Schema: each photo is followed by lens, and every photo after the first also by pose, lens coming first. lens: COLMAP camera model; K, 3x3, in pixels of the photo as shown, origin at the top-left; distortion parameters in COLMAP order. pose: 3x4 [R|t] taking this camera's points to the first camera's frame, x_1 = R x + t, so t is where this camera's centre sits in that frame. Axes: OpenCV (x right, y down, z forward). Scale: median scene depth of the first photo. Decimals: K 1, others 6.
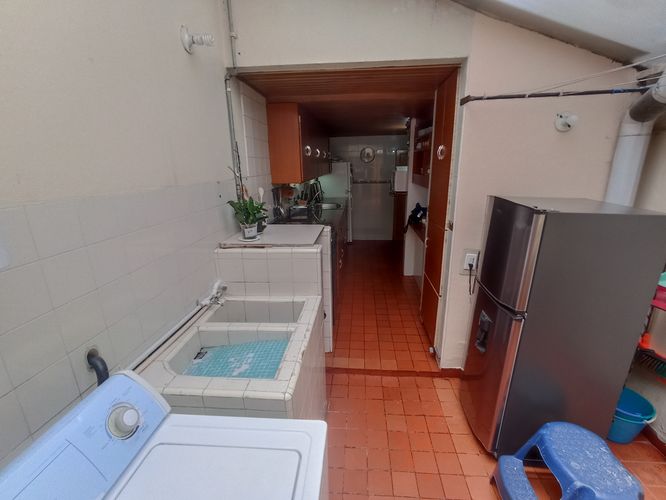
lens RADIAL K [[307.2, 0, 333.0], [0, 307.2, 250.0], [0, 0, 1]] dist [0.000190, -0.000315]
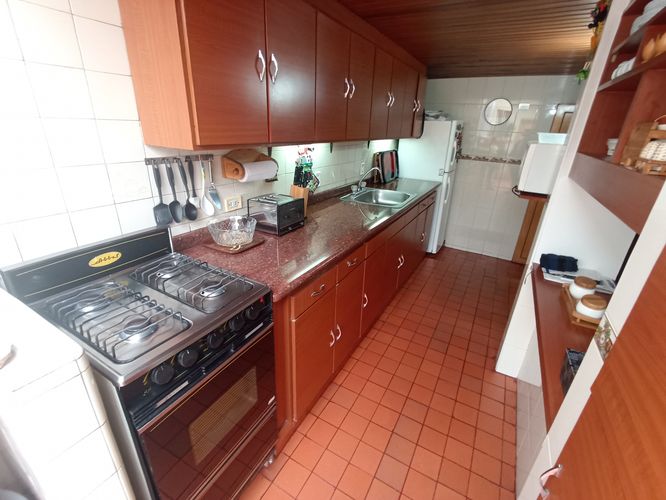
lens RADIAL K [[307.2, 0, 333.0], [0, 307.2, 250.0], [0, 0, 1]] dist [0.000190, -0.000315]
pose [[0.911367, 0.213965, -0.351610, 0.105089], [-0.173220, 0.974312, 0.143913, -0.098803], [0.373370, -0.070251, 0.925019, 0.386294]]
